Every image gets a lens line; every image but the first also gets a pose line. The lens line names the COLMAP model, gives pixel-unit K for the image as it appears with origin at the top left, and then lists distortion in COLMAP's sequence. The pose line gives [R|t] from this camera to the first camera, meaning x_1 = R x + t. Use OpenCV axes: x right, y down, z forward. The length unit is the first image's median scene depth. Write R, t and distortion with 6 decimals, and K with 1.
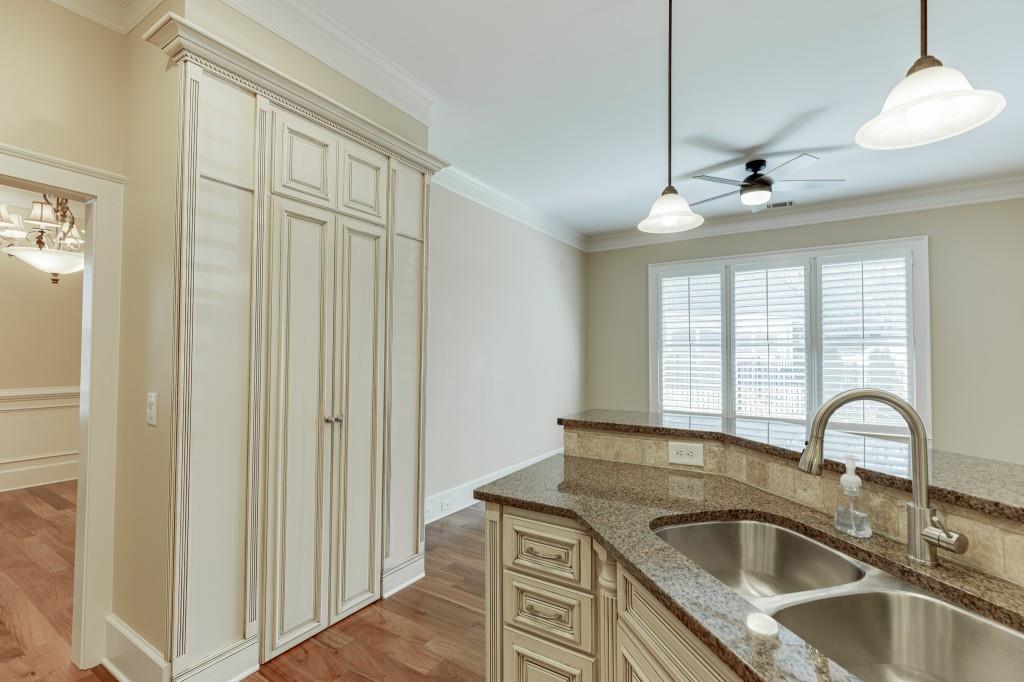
lens RADIAL K [[460.0, 0, 511.4], [0, 460.0, 343.8], [0, 0, 1]] dist [-0.002962, -0.001900]
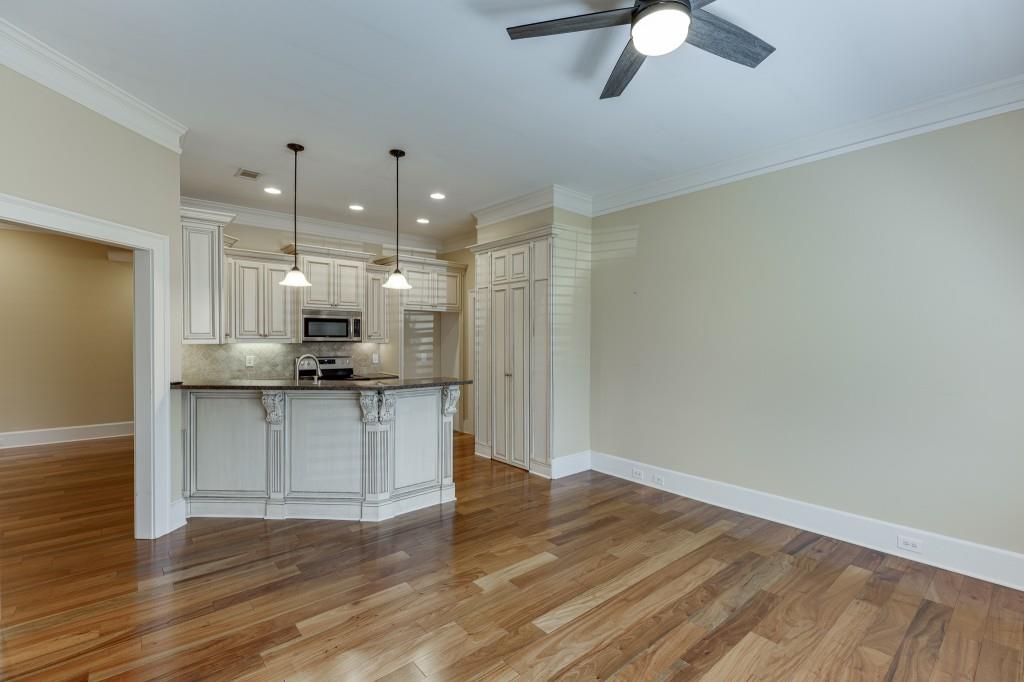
lens RADIAL K [[460.0, 0, 513.6], [0, 460.0, 340.4], [0, 0, 1]] dist [-0.002962, -0.001900]
pose [[-0.293569, 0.007472, -0.955909, 1.736939], [0.020328, 0.999792, 0.001572, -0.008431], [0.955722, -0.018970, -0.293660, 1.650051]]
